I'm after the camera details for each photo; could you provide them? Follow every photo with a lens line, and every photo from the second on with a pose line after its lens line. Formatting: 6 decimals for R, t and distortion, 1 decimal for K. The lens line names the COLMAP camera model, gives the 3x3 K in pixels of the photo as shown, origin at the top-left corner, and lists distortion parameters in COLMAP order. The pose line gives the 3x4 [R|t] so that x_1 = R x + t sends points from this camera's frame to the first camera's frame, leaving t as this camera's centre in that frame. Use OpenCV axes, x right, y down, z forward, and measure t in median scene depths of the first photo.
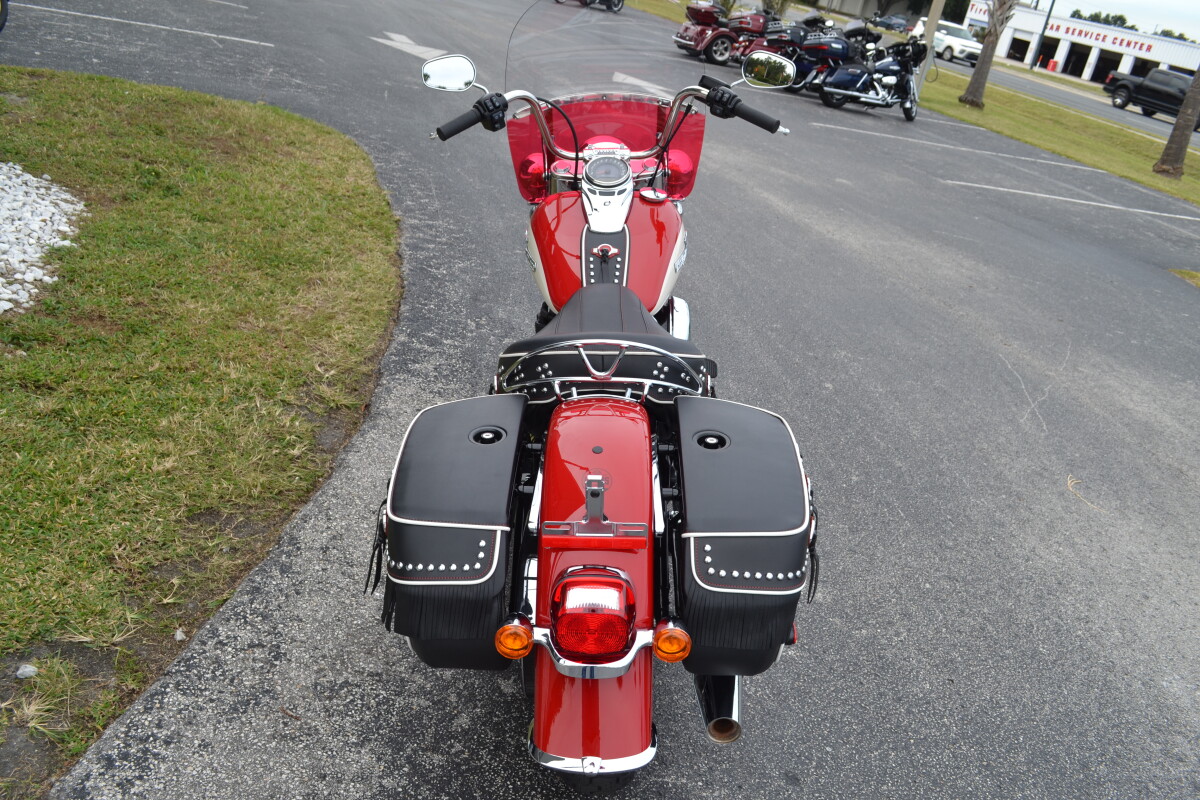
lens RADIAL K [[1031.8, 0, 595.9], [0, 1031.8, 400.5], [0, 0, 1]] dist [-0.003931, 0.000225]
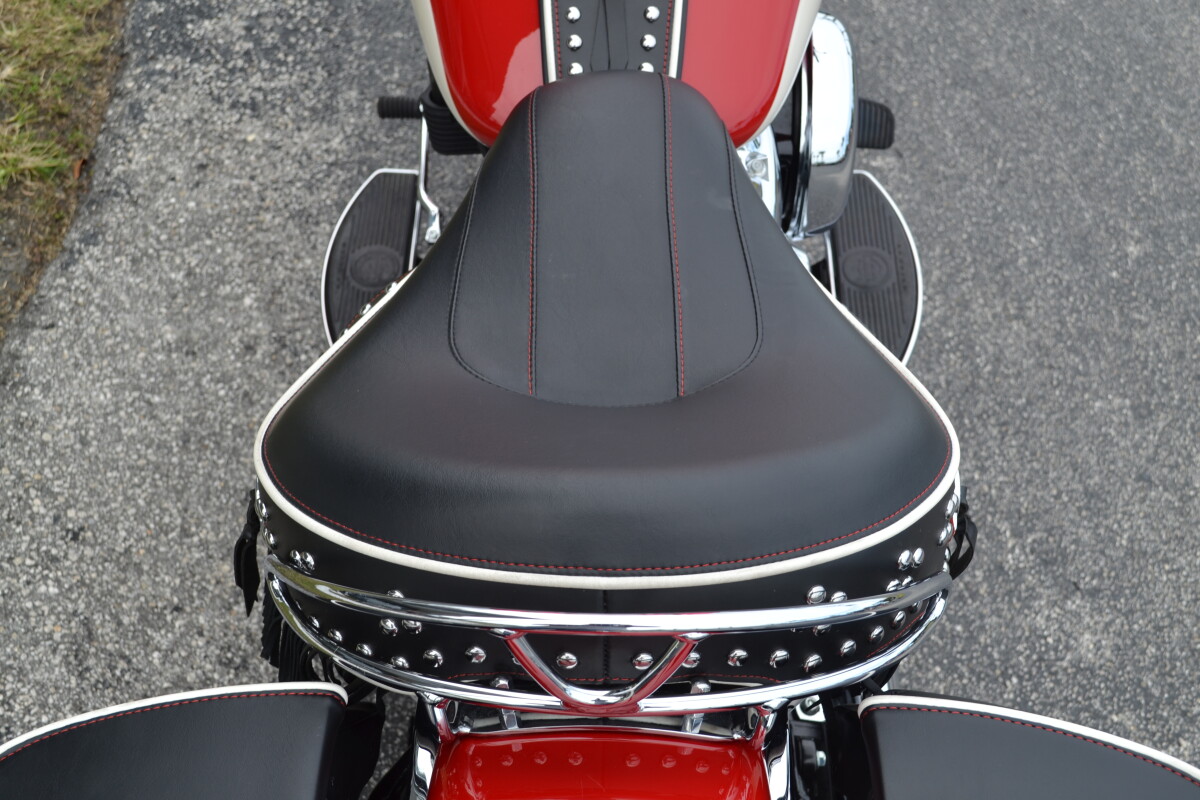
lens RADIAL K [[1514.0, 0, 605.4], [0, 1514.0, 399.6], [0, 0, 1]] dist [-0.039604, 0.000000]
pose [[0.999953, -0.009112, -0.003403, 0.004697], [0.009726, 0.931550, 0.363482, -0.131500], [-0.000142, -0.363498, 0.931595, 0.346689]]
